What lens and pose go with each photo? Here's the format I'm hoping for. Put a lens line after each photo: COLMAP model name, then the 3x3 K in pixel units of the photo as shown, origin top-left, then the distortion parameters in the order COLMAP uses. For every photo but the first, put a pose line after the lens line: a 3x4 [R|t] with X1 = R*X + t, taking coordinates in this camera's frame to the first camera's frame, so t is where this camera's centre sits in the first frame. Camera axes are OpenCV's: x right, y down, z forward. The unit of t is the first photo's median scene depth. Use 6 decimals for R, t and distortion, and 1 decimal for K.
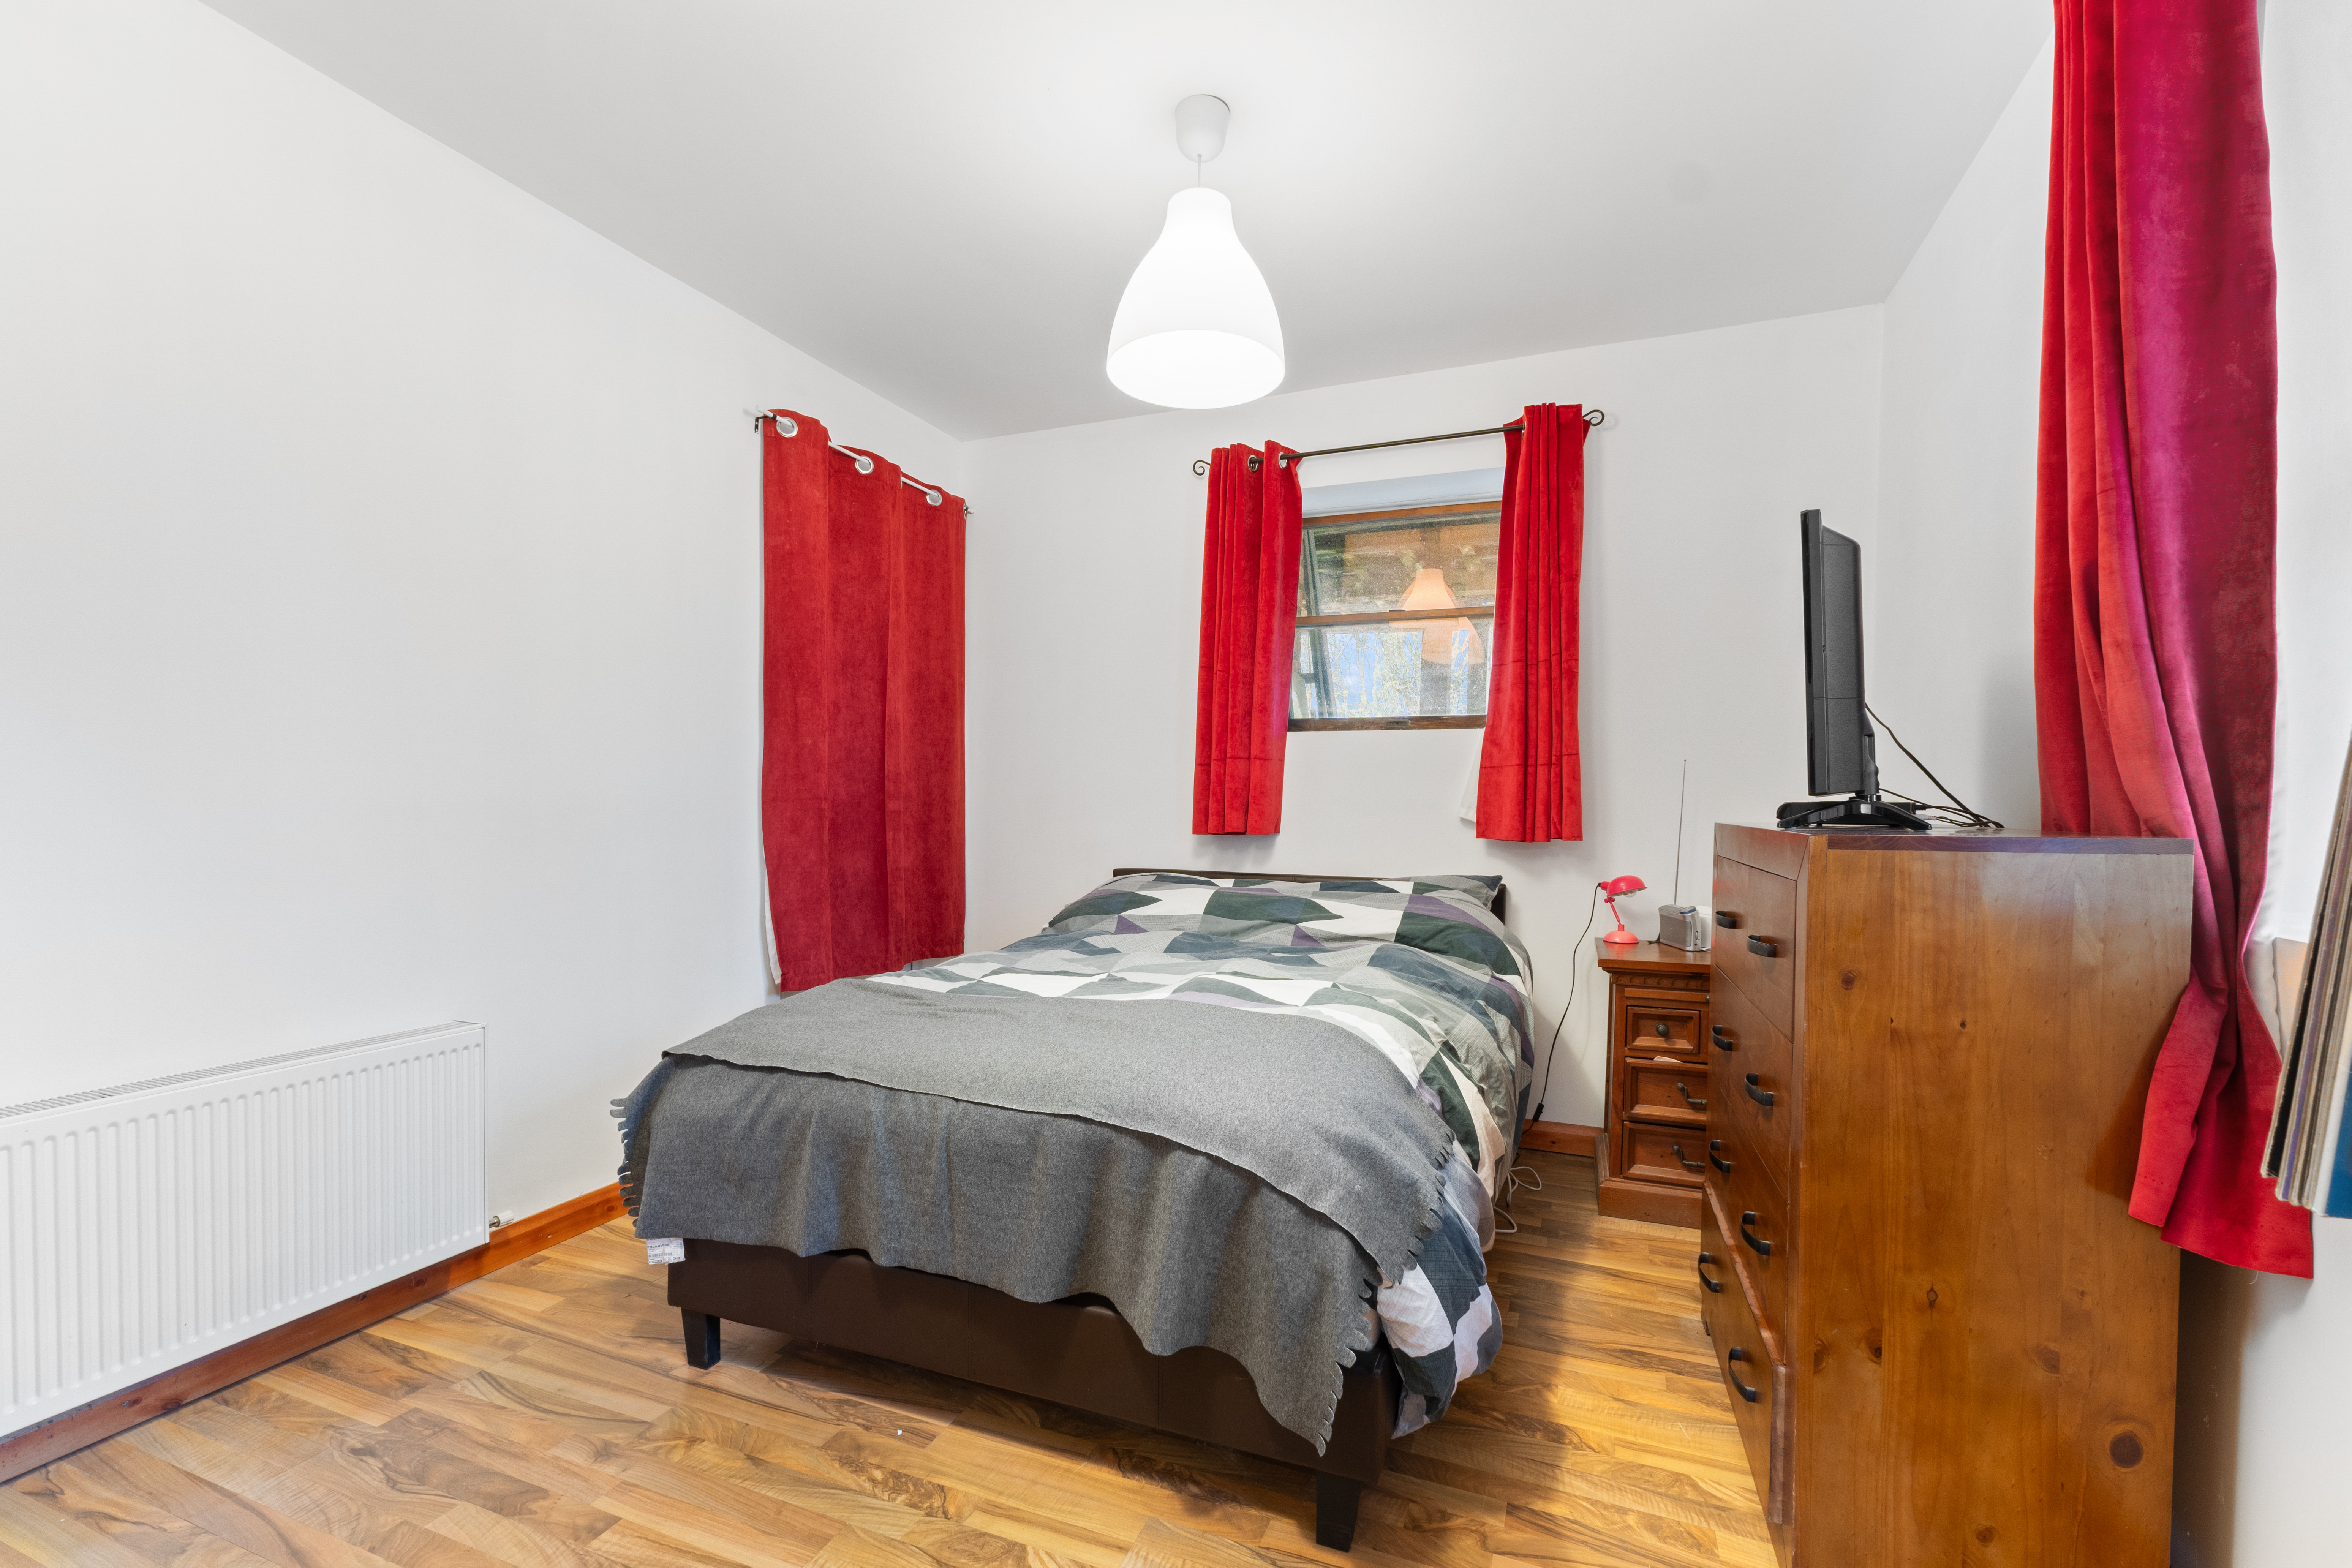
lens RADIAL K [[967.1, 0, 1177.2], [0, 967.1, 851.1], [0, 0, 1]] dist [0.000463, 0.000009]
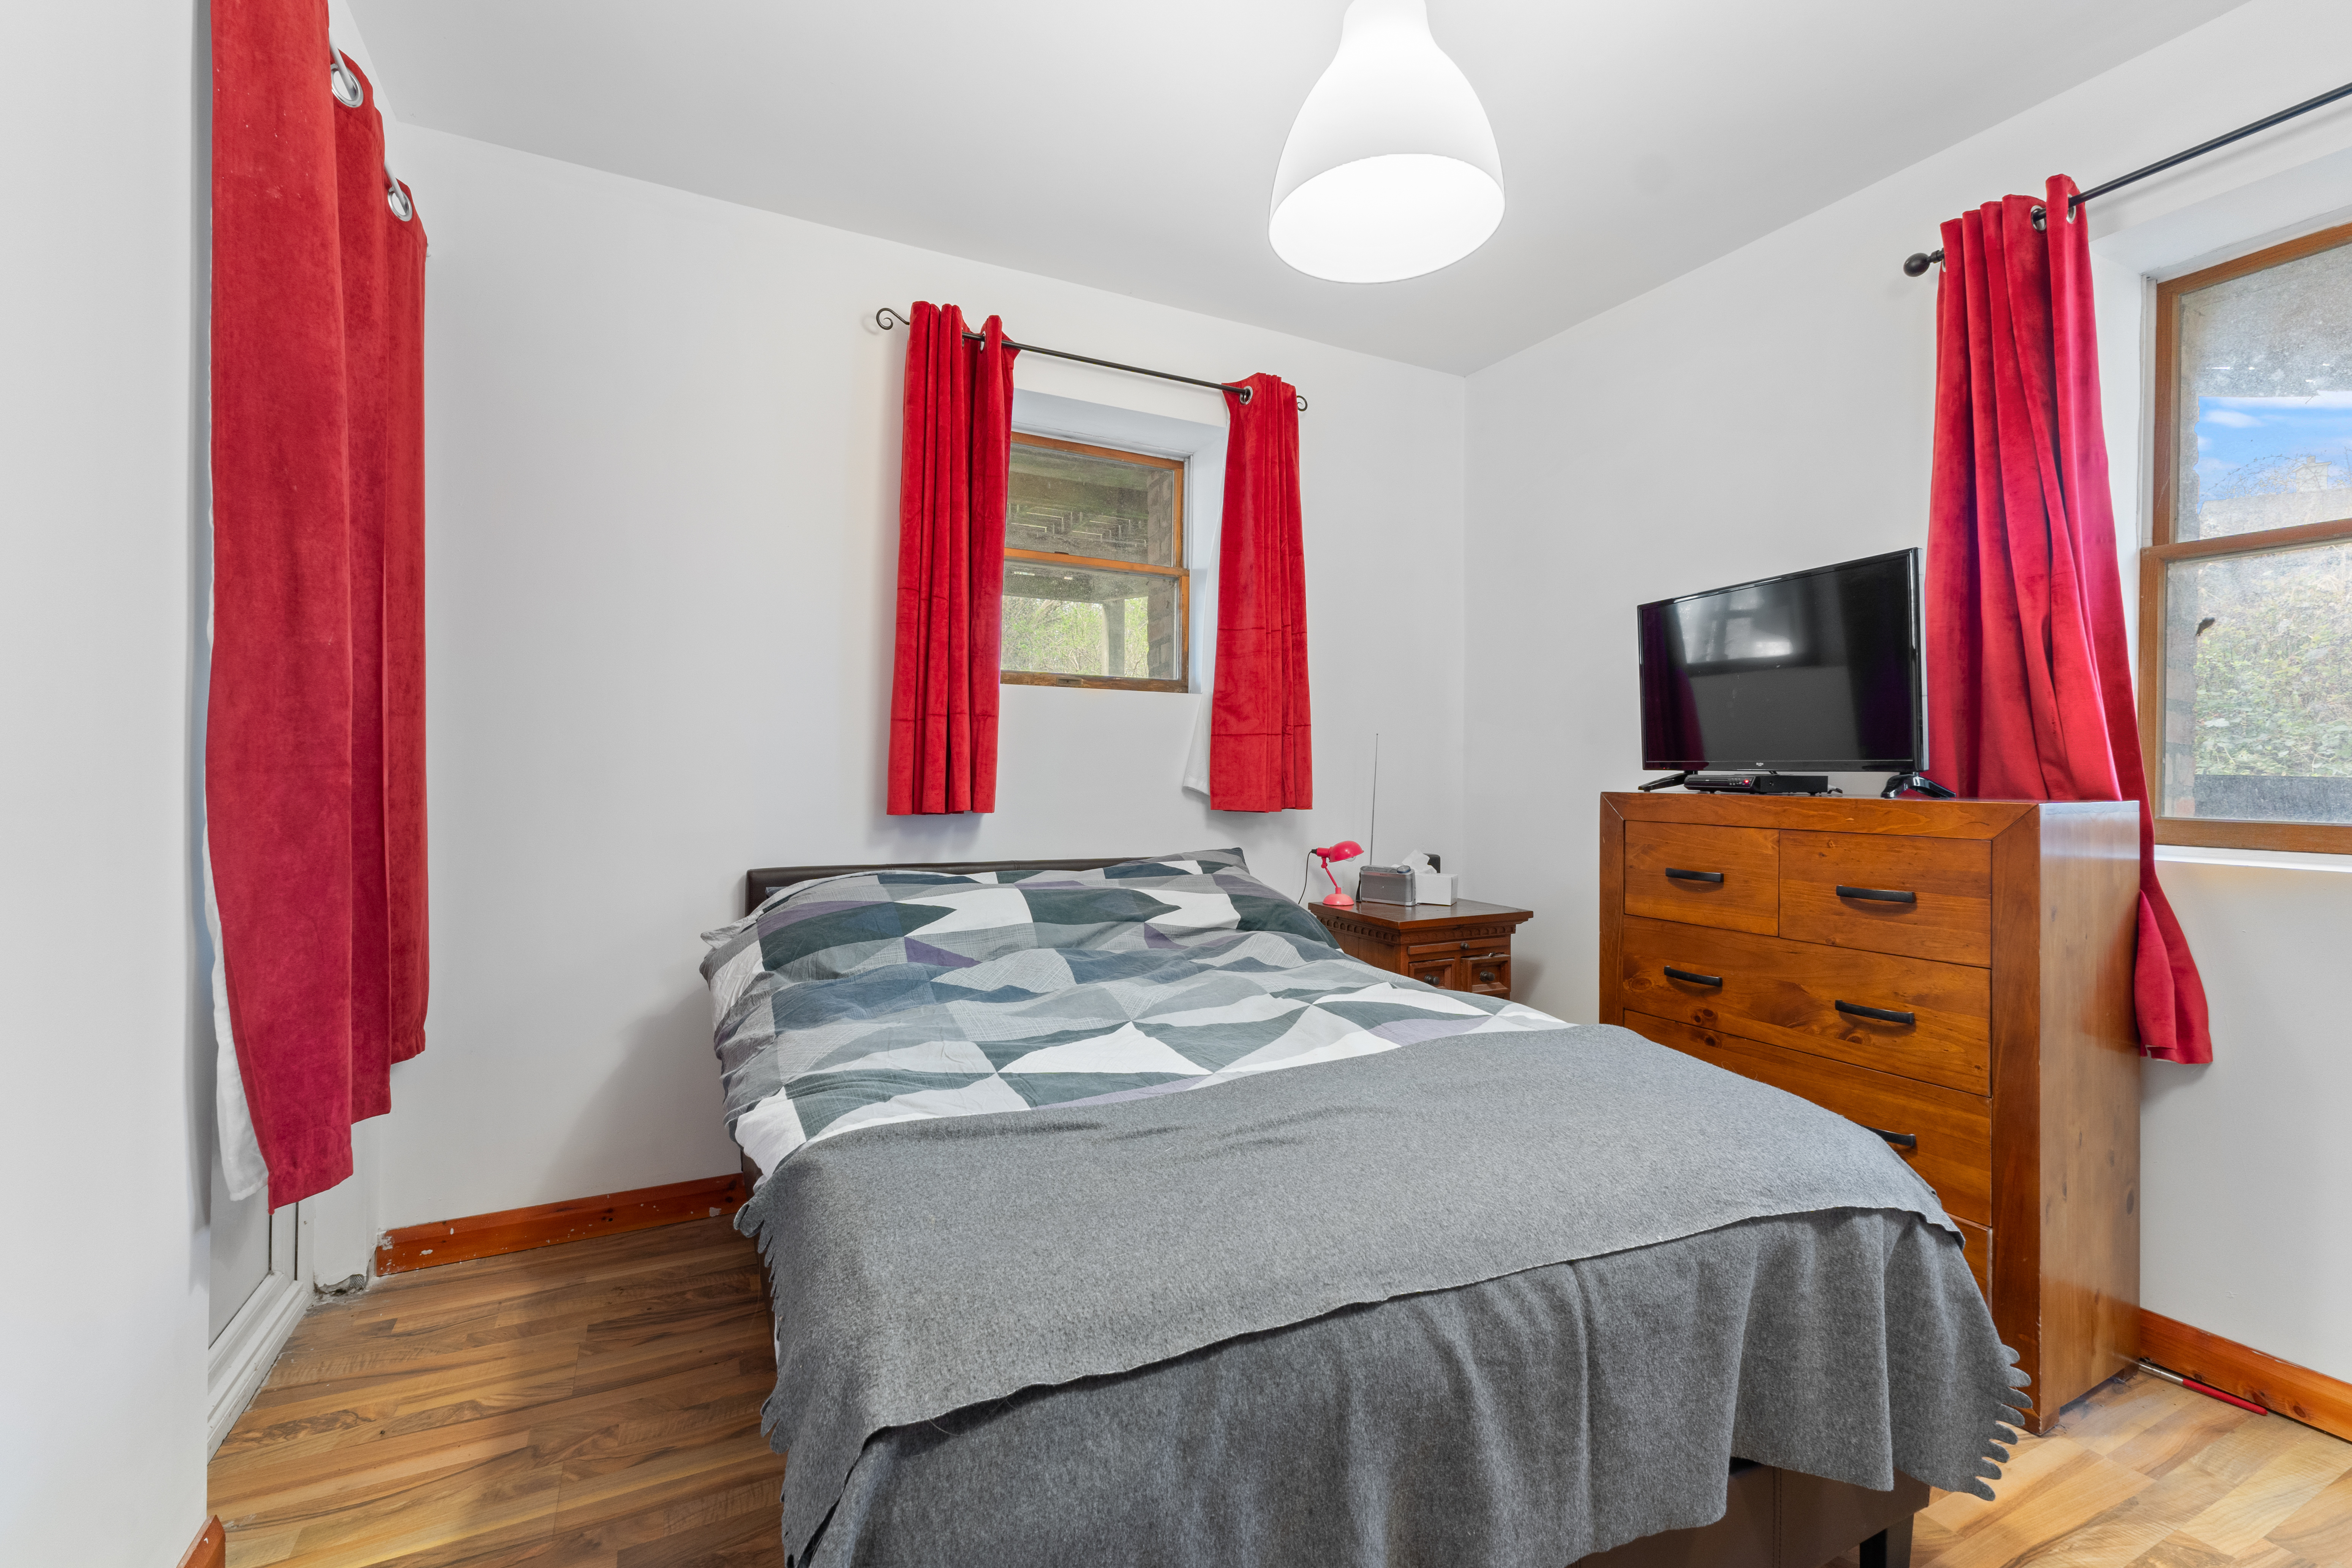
lens RADIAL K [[989.4, 0, 1176.0], [0, 989.4, 784.0], [0, 0, 1]] dist [0.008157, 0.000093]
pose [[0.679563, -0.009521, 0.733556, -0.448580], [0.034785, 0.999209, -0.019256, -0.022245], [-0.732792, 0.038602, 0.679356, 0.389325]]
